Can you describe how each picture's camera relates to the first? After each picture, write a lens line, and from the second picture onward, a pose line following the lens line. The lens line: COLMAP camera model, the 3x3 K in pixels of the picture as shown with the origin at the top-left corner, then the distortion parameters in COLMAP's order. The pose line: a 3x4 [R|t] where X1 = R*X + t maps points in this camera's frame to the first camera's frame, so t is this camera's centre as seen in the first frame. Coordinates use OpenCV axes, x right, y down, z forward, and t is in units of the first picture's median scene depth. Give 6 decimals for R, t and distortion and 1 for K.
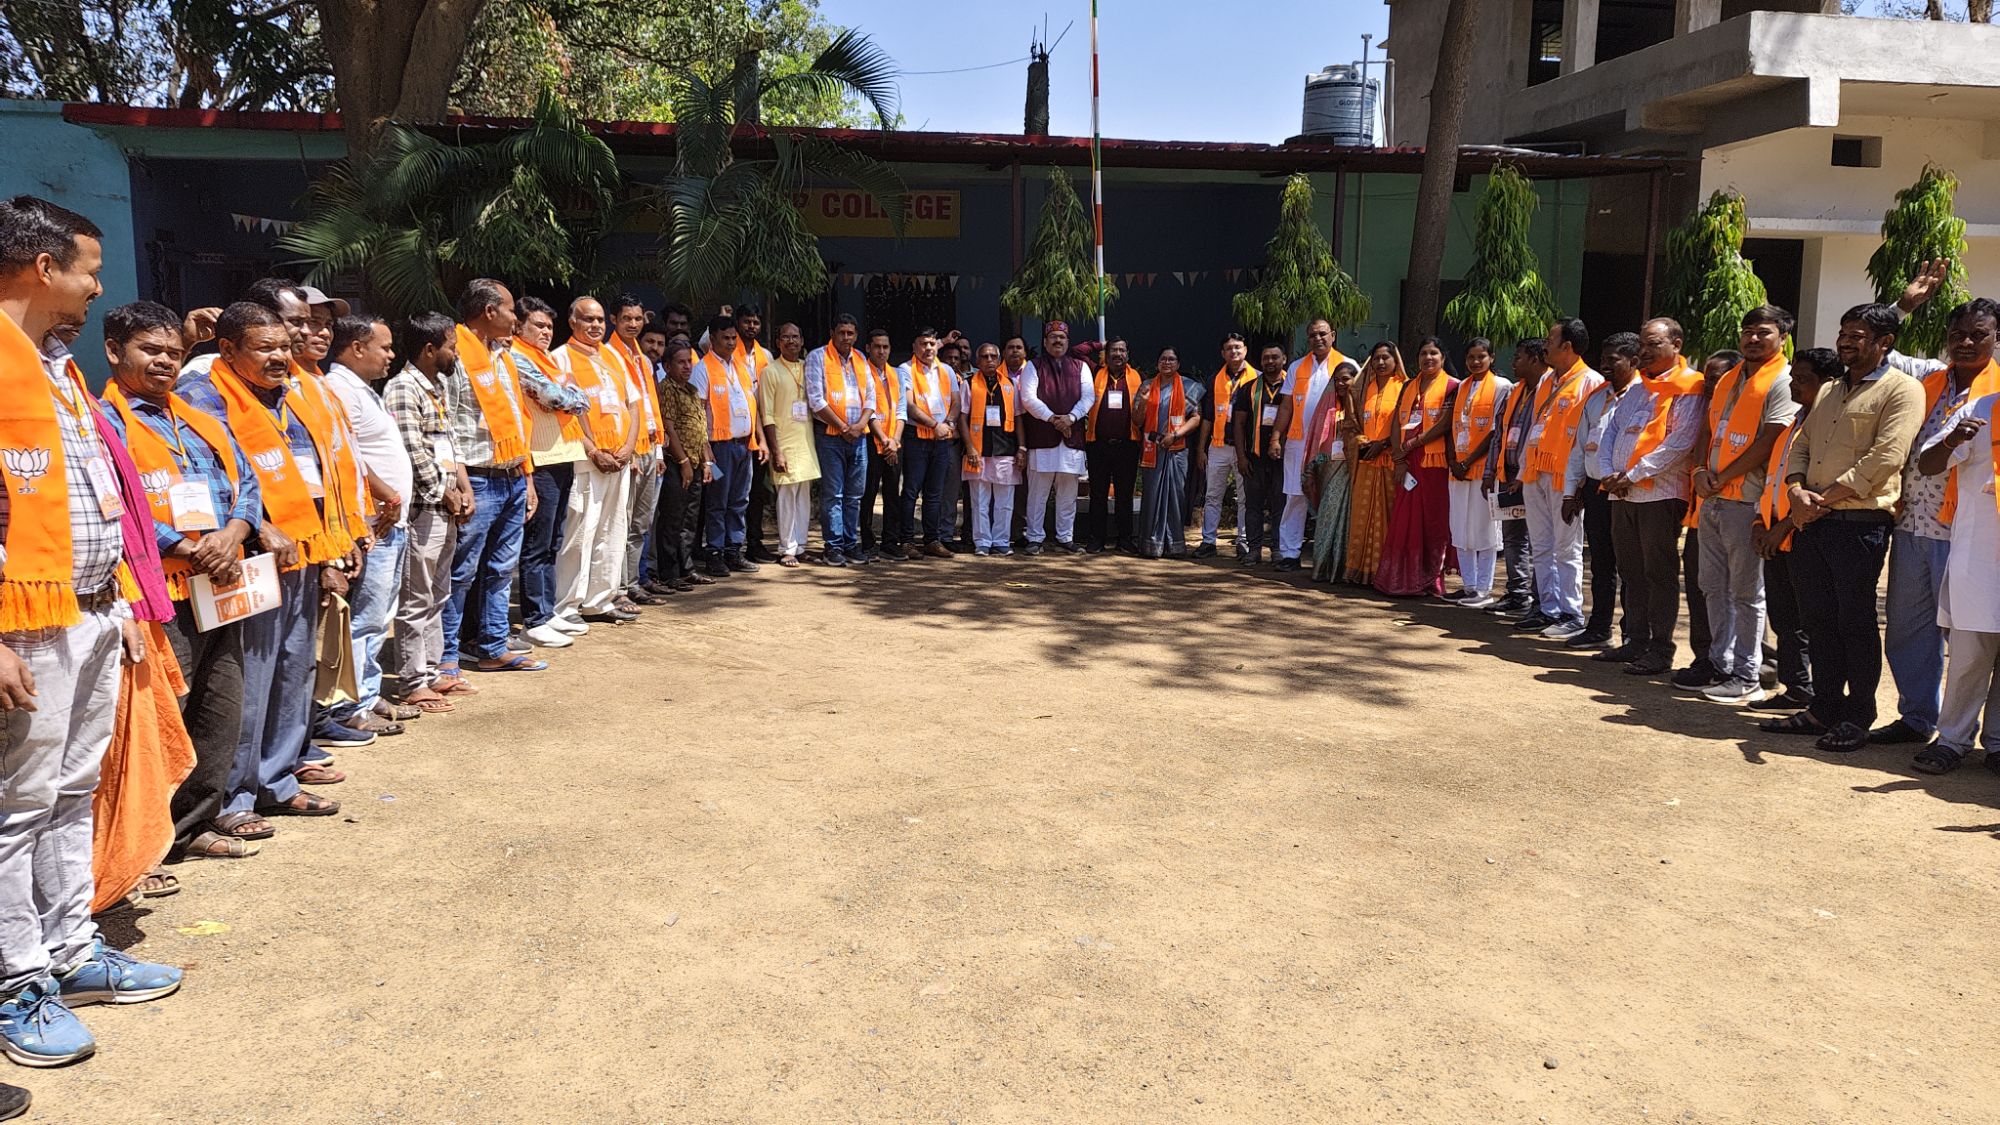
lens RADIAL K [[1534.4, 0, 1017.3], [0, 1534.4, 562.4], [0, 0, 1]] dist [0.009793, -0.022565]
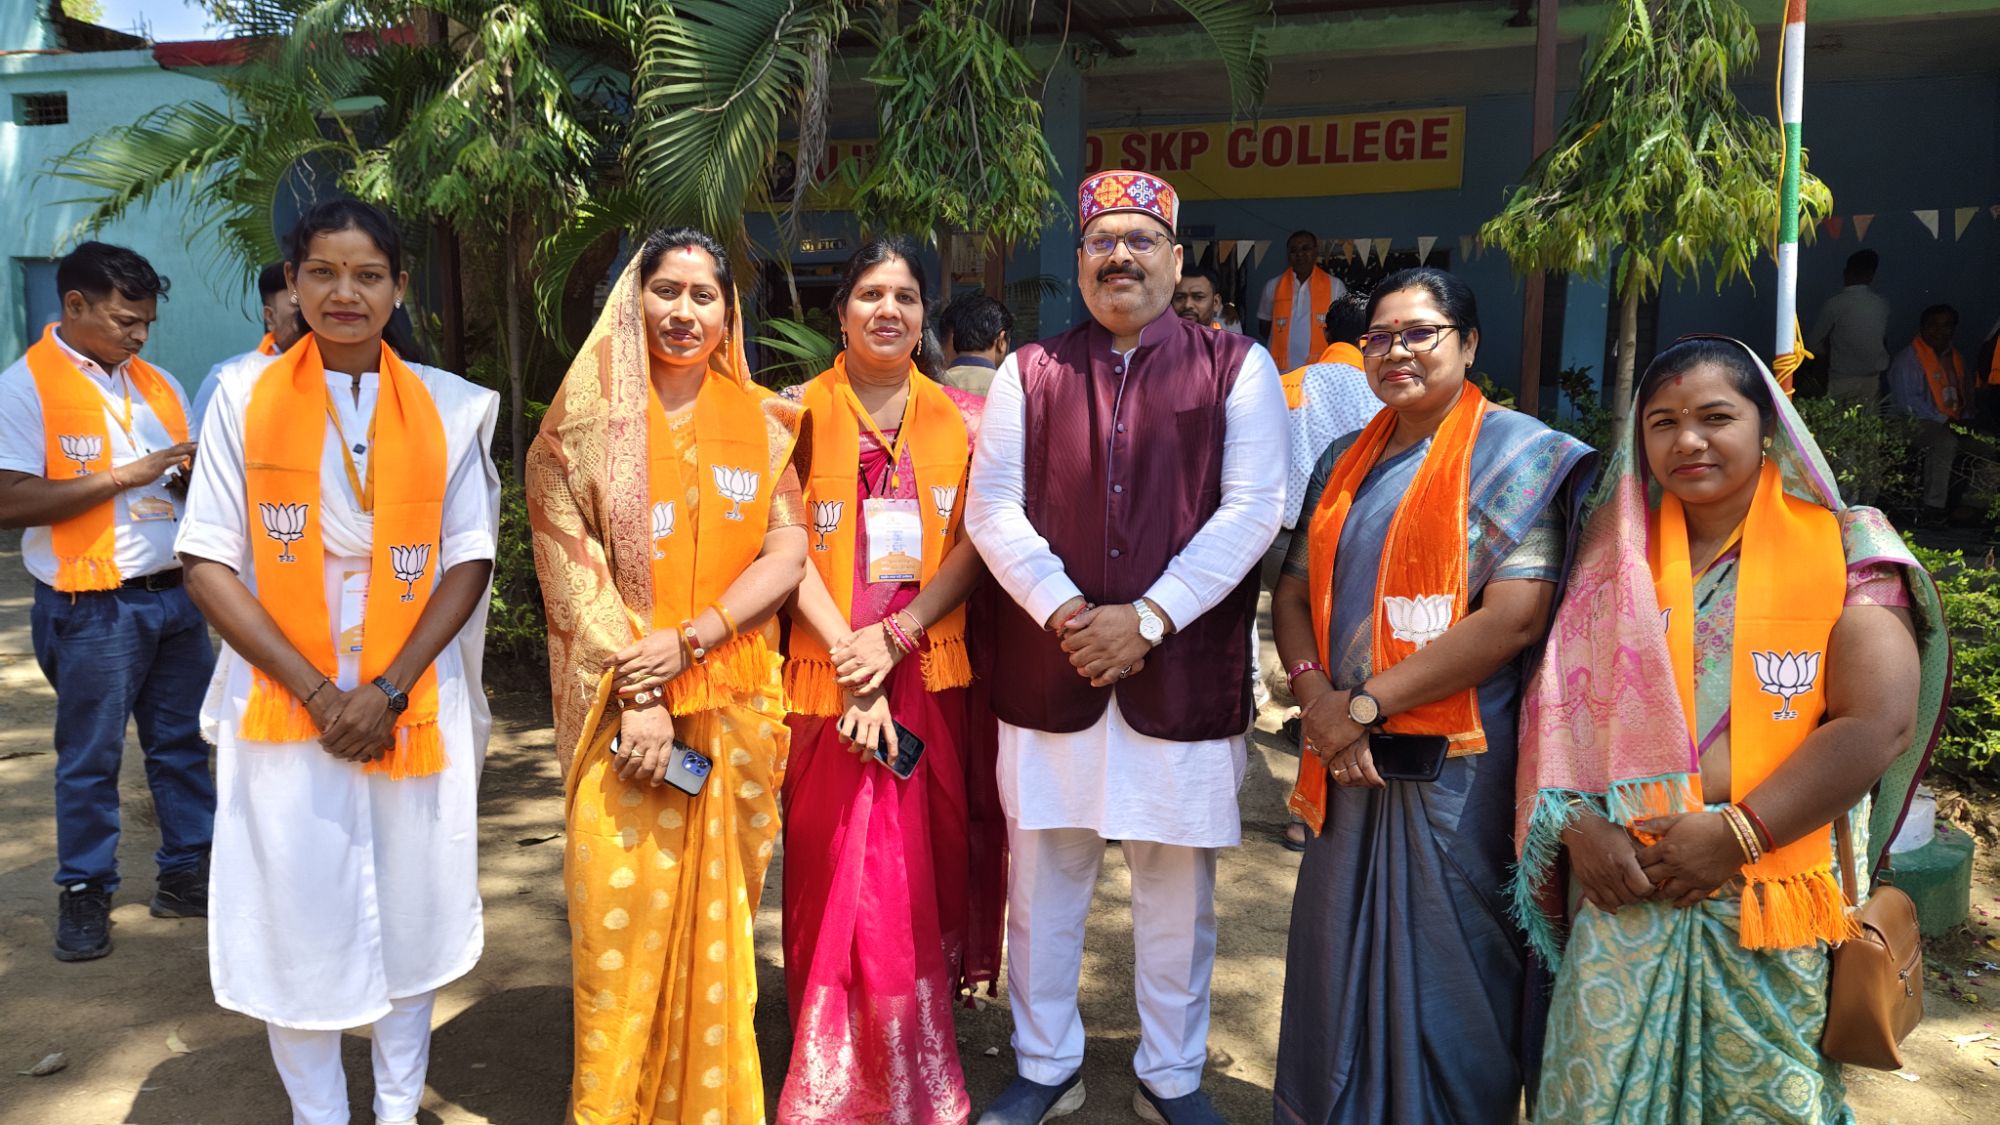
lens RADIAL K [[1547.9, 0, 990.2], [0, 1547.9, 567.5], [0, 0, 1]] dist [0.013585, -0.020327]
pose [[0.932247, 0.038892, -0.359727, 0.016235], [-0.051407, 0.998358, -0.025286, -0.070054], [0.358153, 0.042065, 0.932715, 0.587673]]
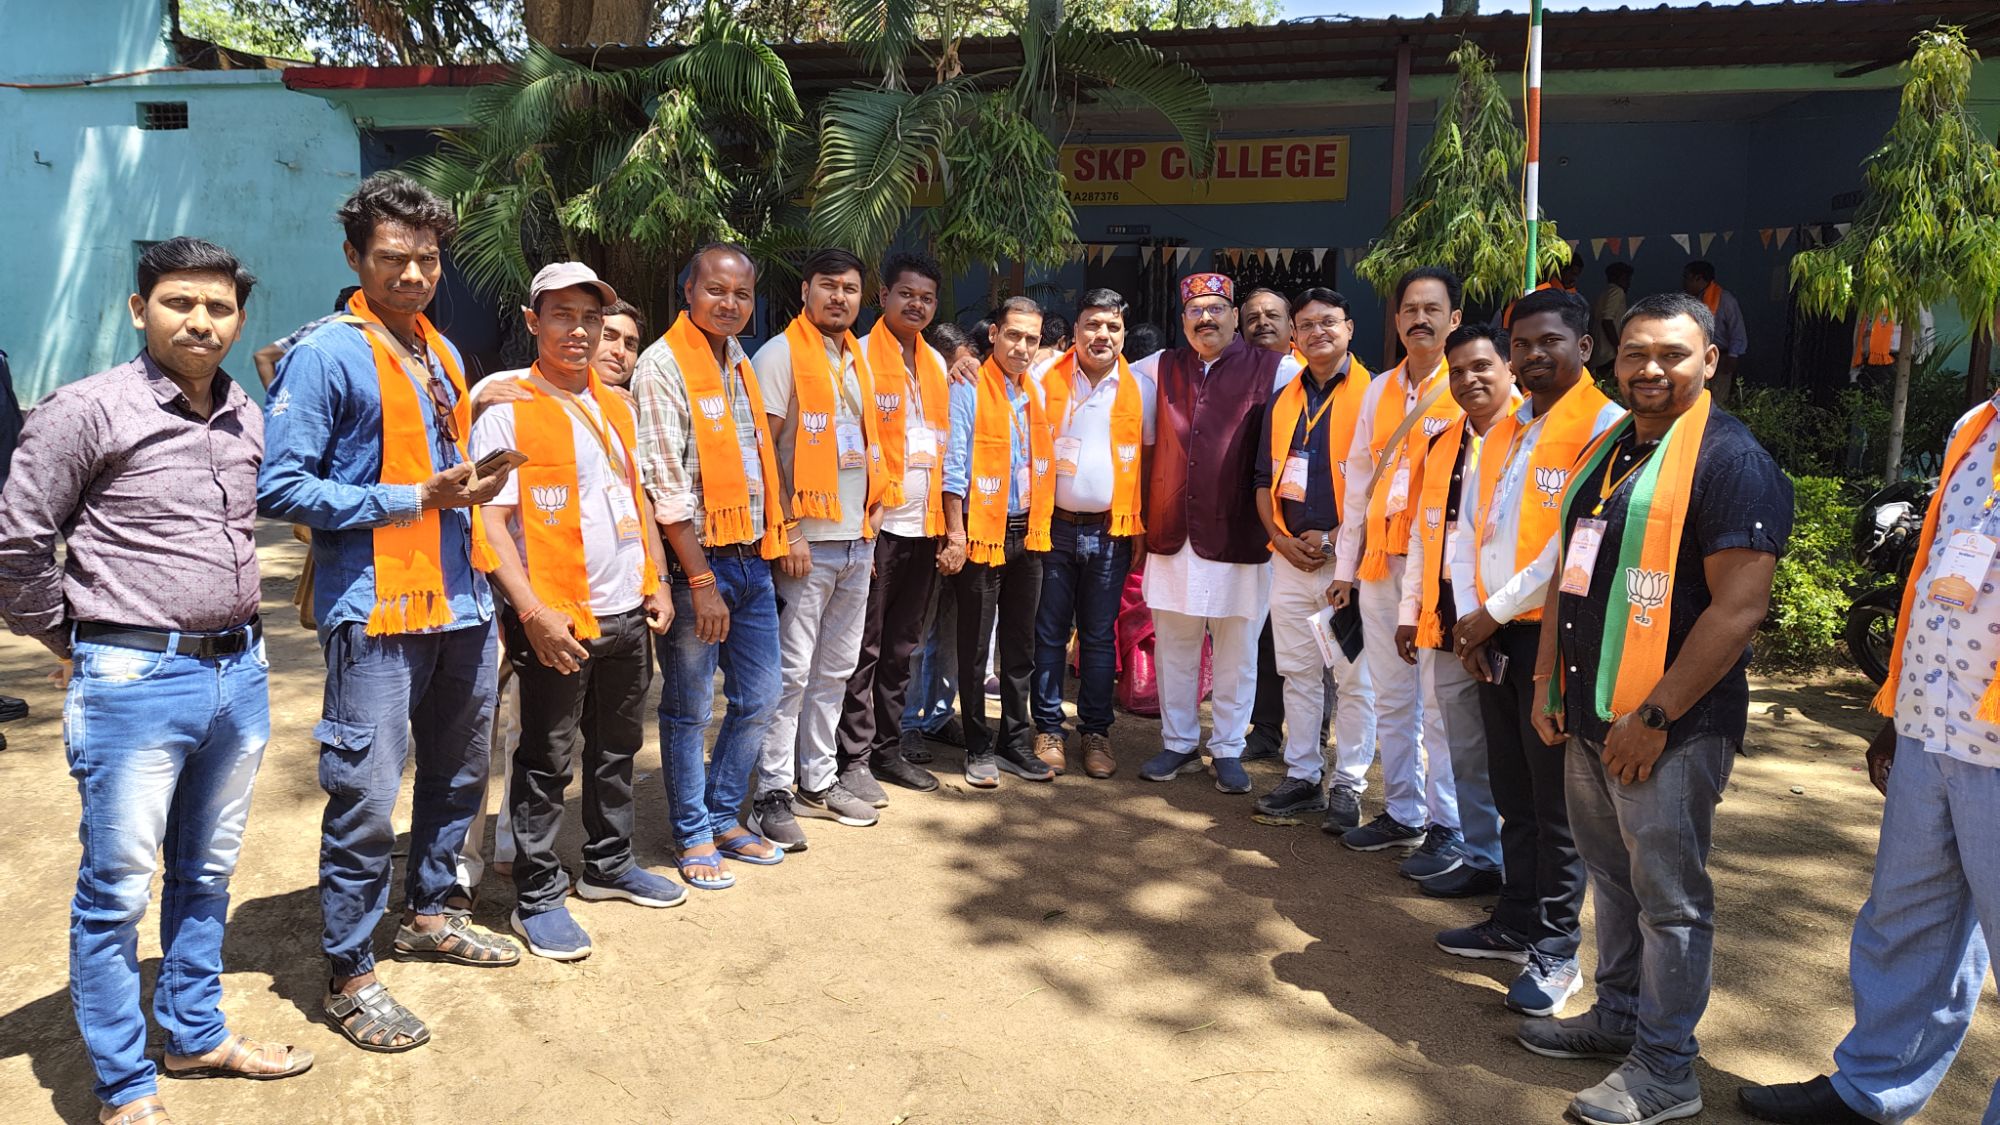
lens RADIAL K [[1534.4, 0, 948.5], [0, 1534.4, 545.6], [0, 0, 1]] dist [0.009793, -0.022565]
pose [[0.945900, 0.043569, -0.321519, 0.034990], [-0.049332, 0.998734, -0.009794, -0.048675], [0.320685, 0.025125, 0.946853, 0.376419]]
